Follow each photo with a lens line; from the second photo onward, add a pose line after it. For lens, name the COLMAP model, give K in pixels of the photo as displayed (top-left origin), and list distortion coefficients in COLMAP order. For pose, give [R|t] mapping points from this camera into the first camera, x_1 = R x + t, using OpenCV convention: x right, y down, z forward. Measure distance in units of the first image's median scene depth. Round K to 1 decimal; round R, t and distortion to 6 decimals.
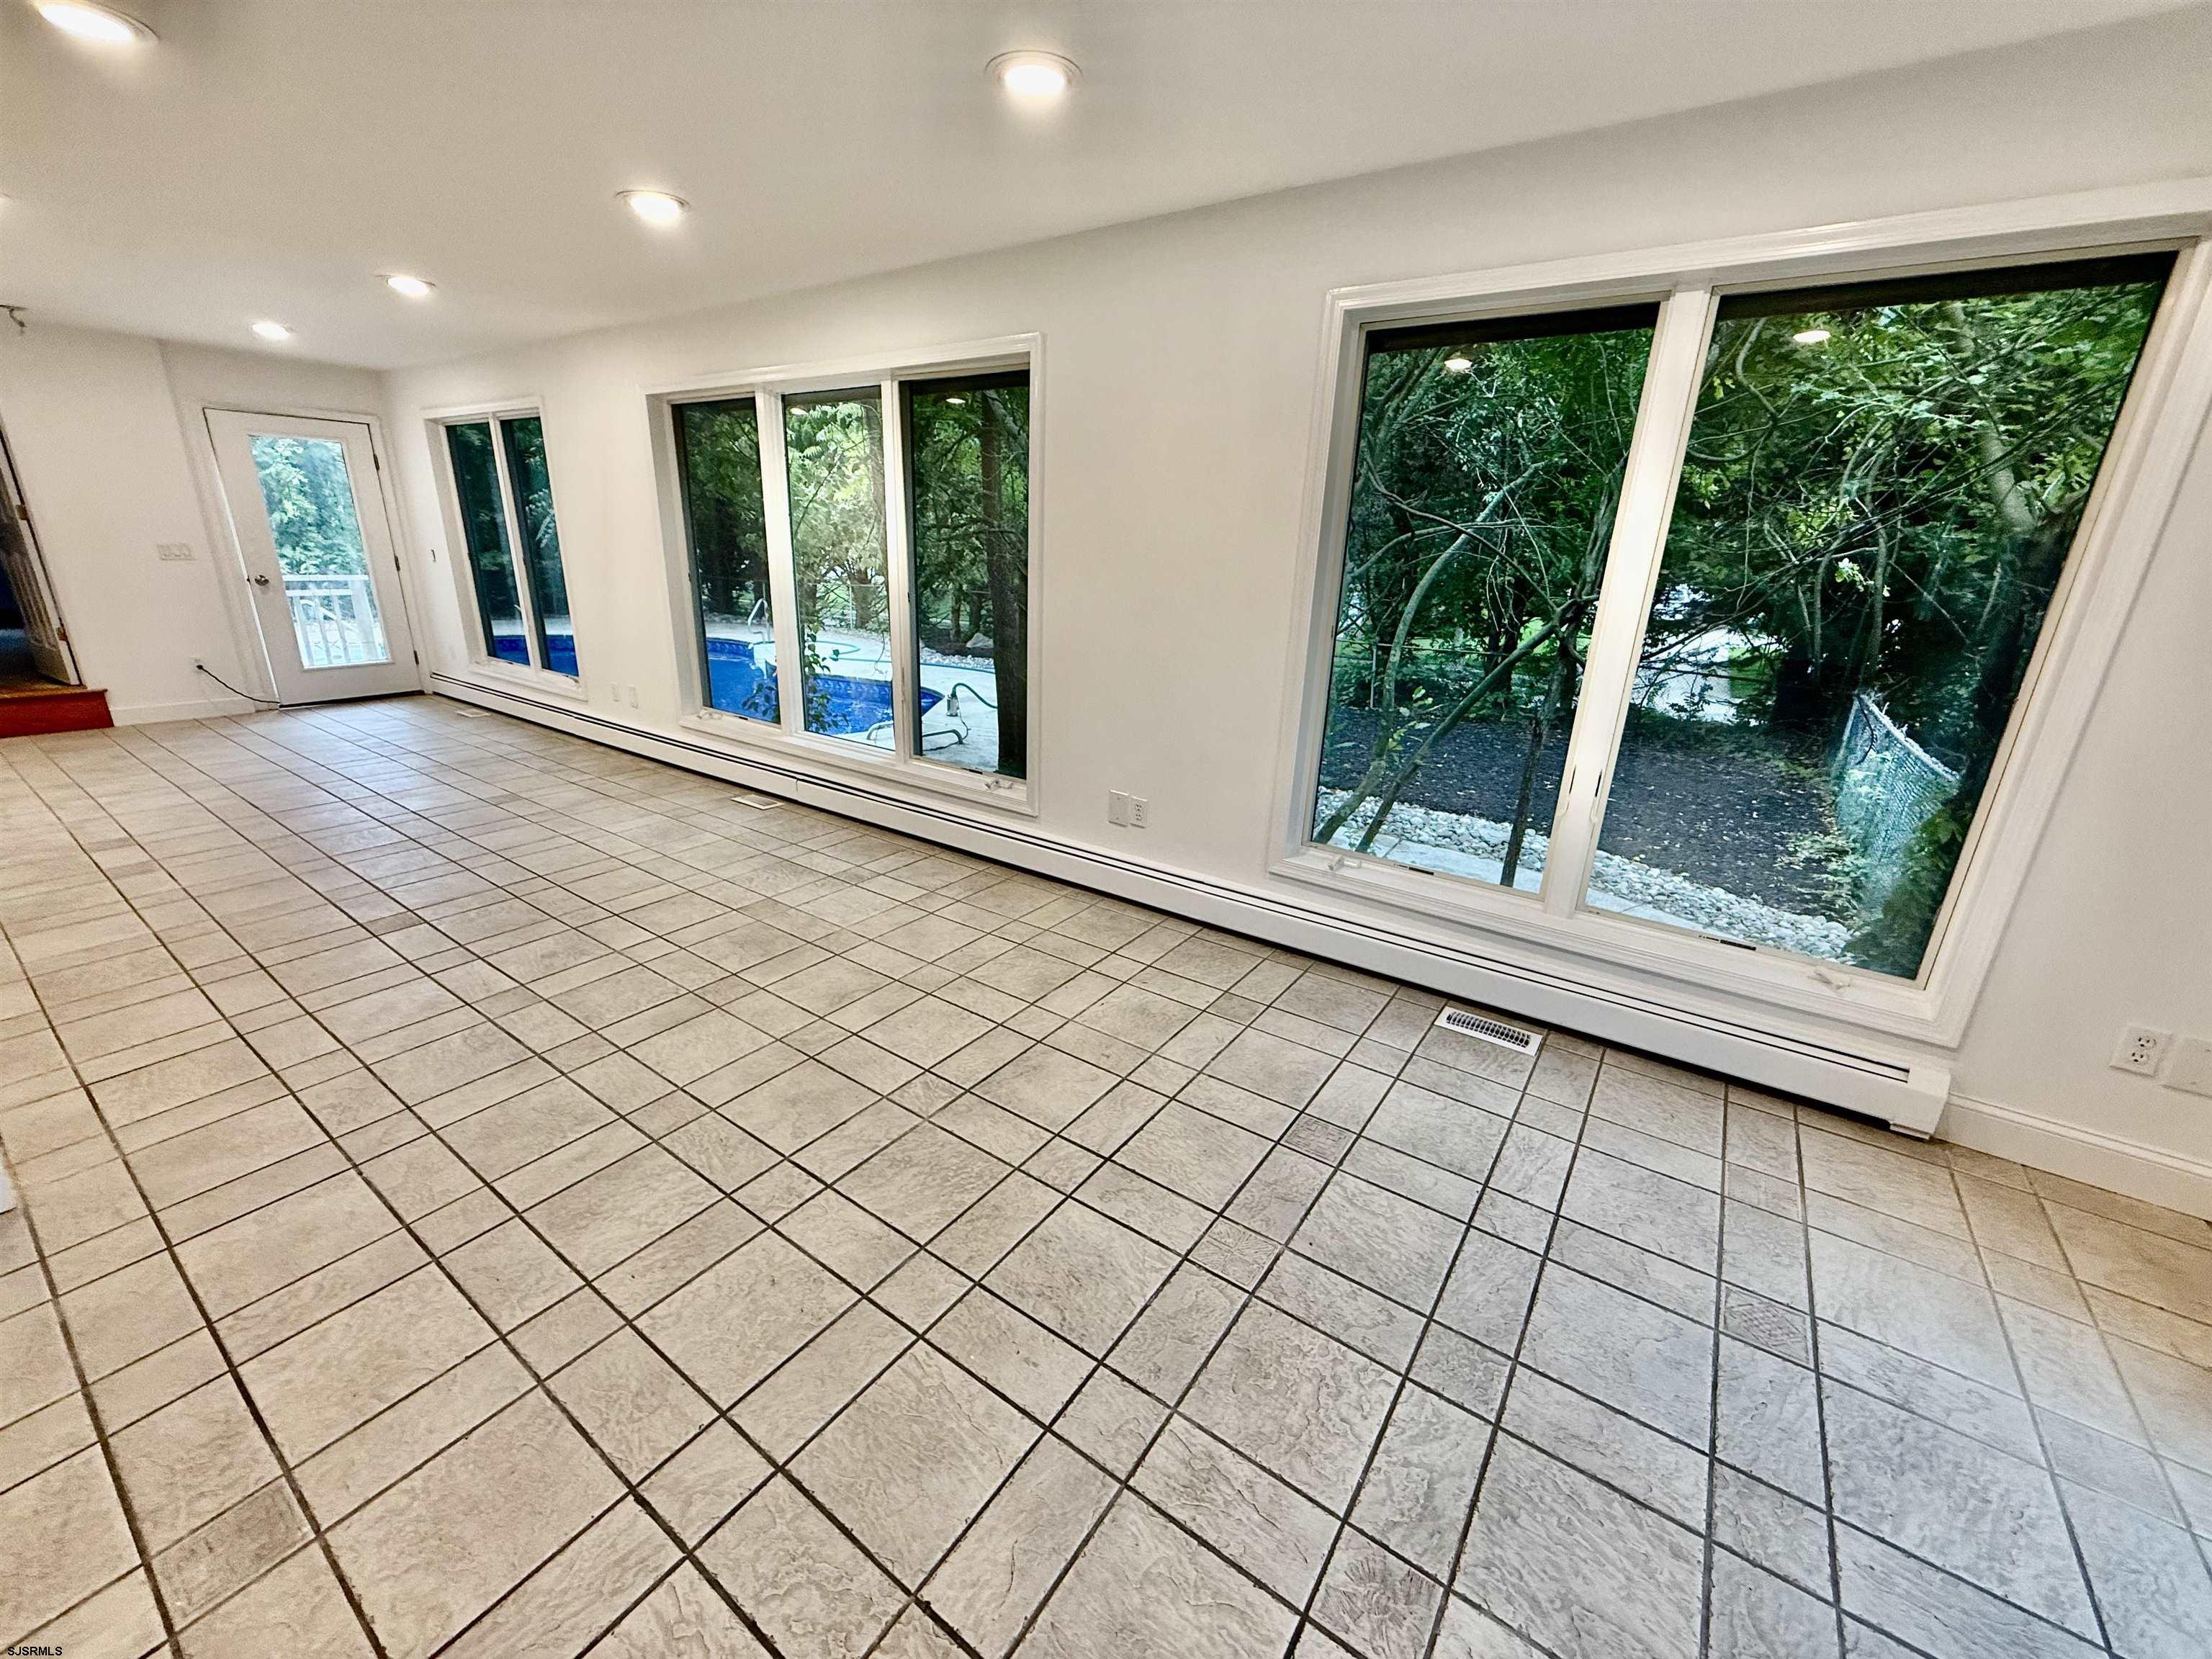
lens RADIAL K [[870.6, 0, 1101.3], [0, 870.6, 820.0], [0, 0, 1]] dist [-0.003014, -0.000036]
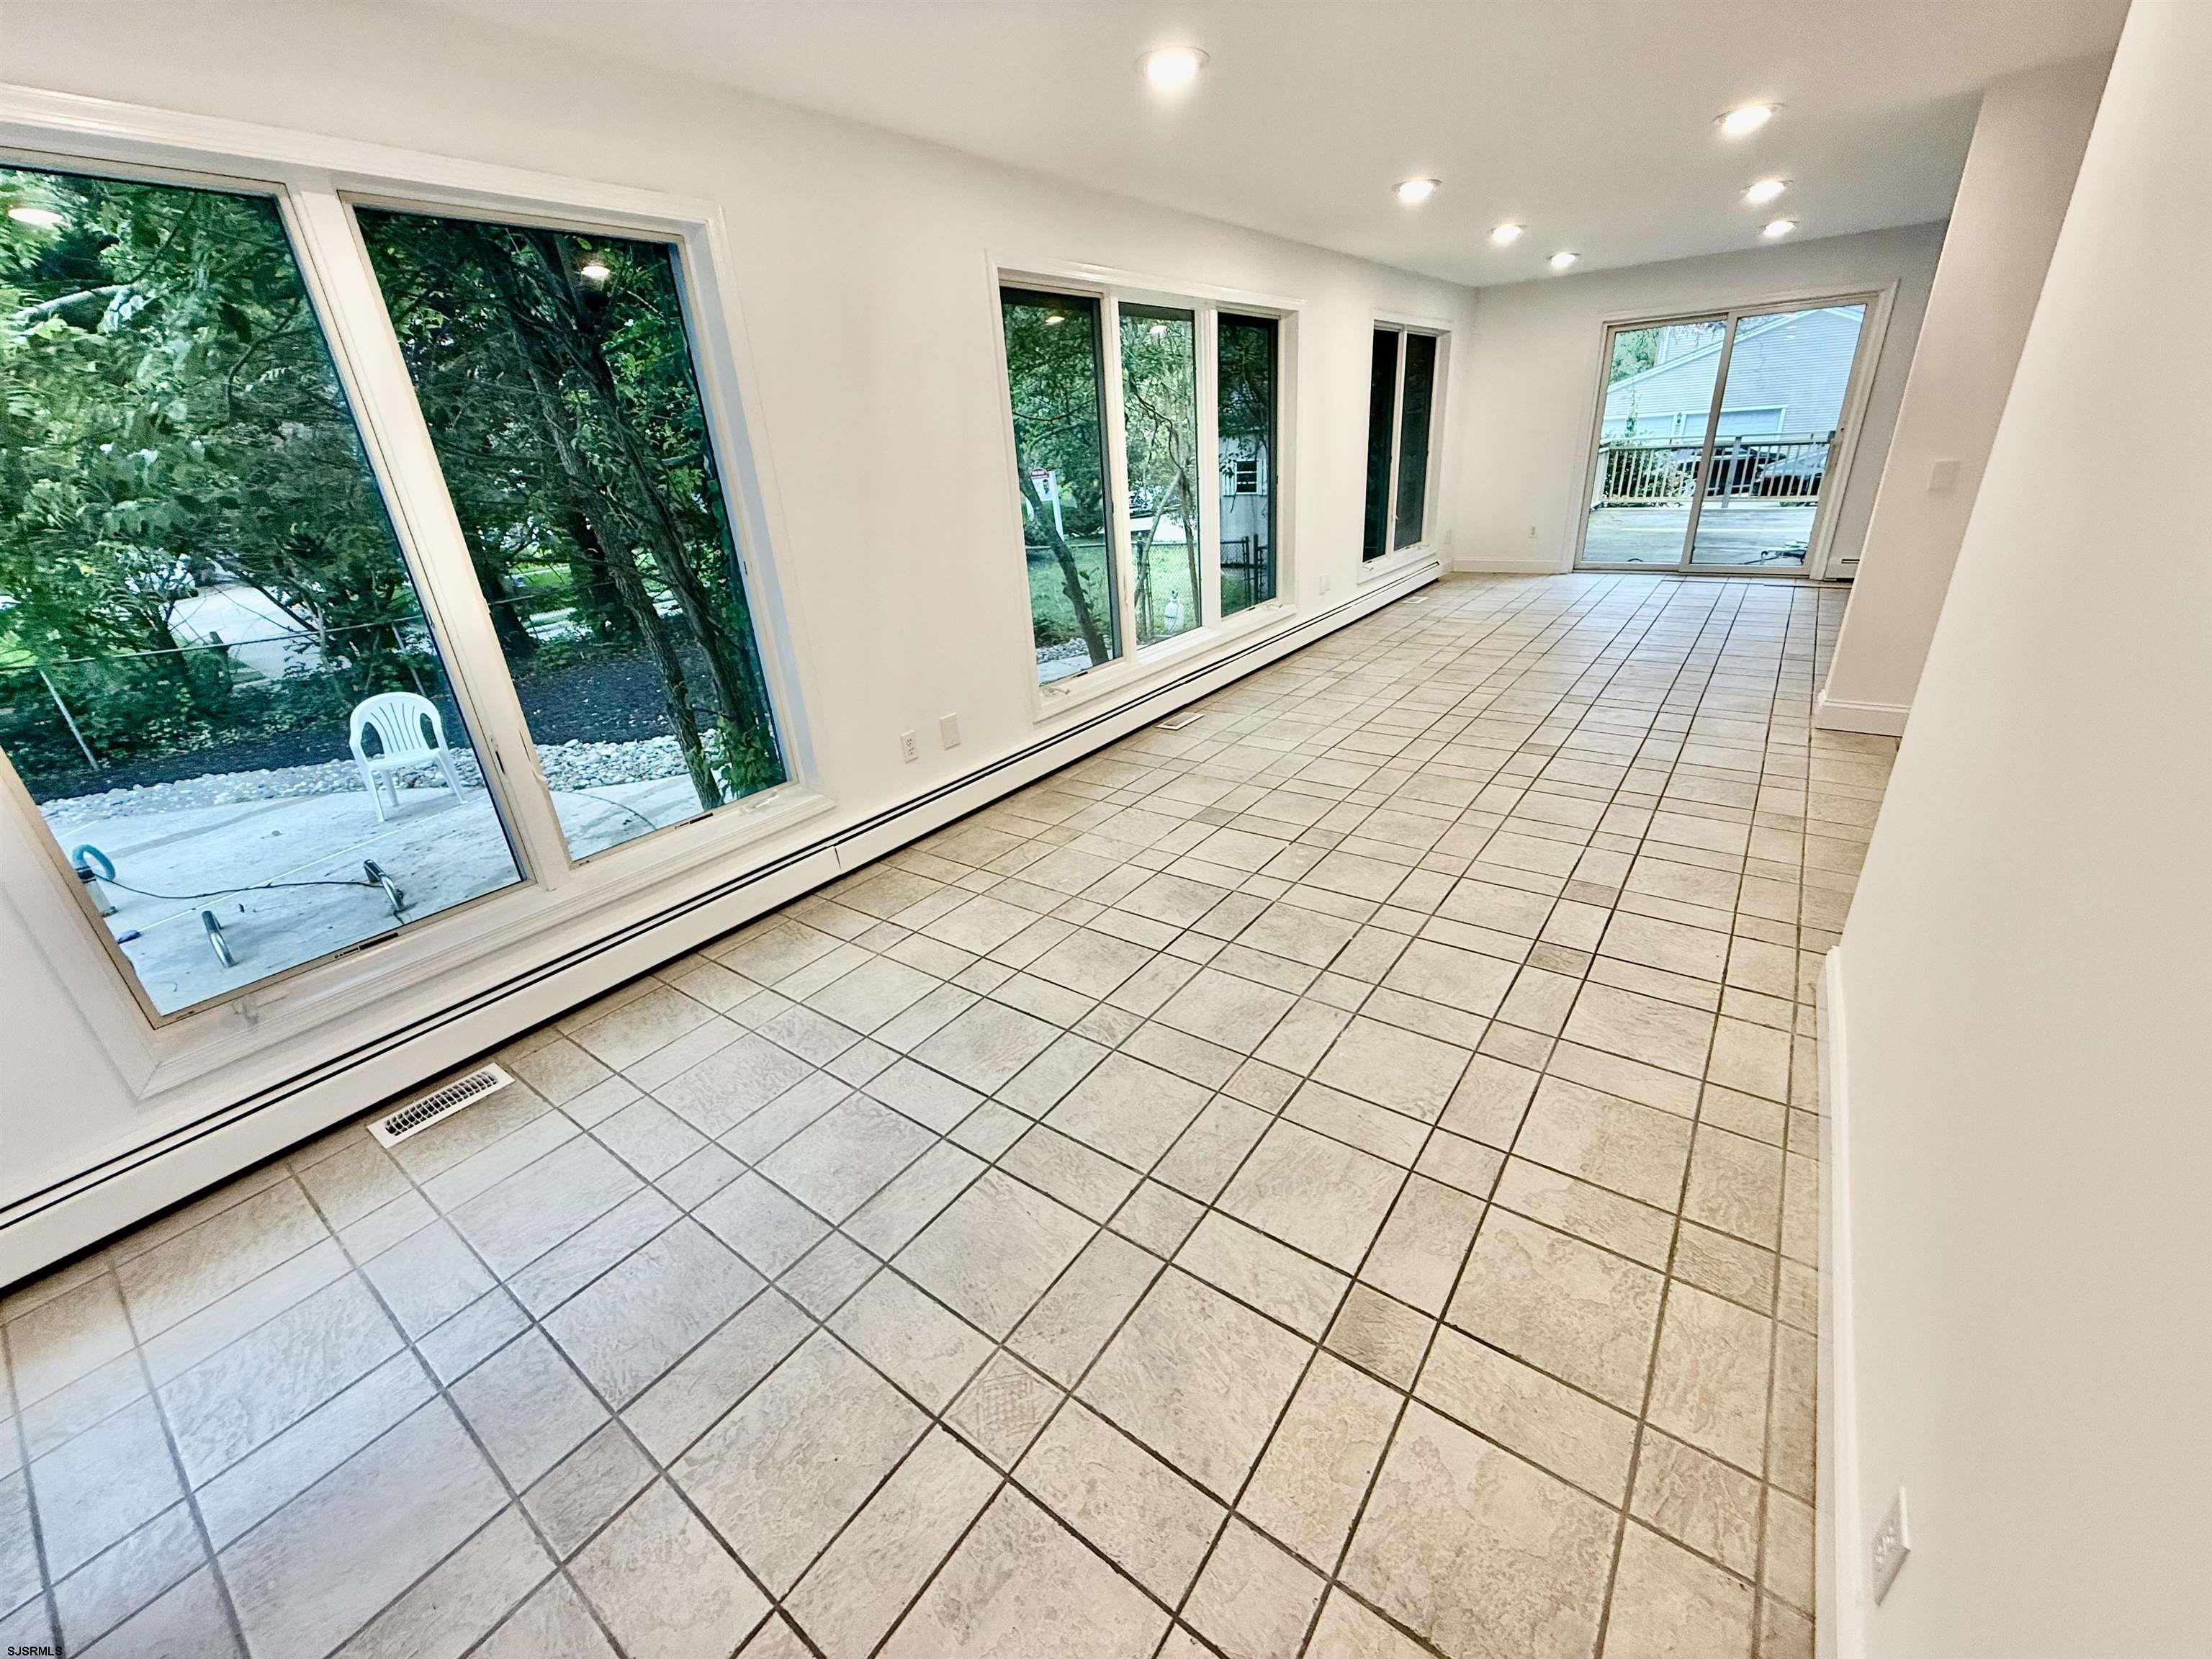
lens RADIAL K [[870.6, 0, 1101.3], [0, 870.6, 820.0], [0, 0, 1]] dist [-0.003014, -0.000036]
pose [[0.035359, -0.429287, 0.902476, -1.559338], [0.375717, 0.842503, 0.386039, -0.400430], [-0.926060, 0.325425, 0.191081, 1.065425]]
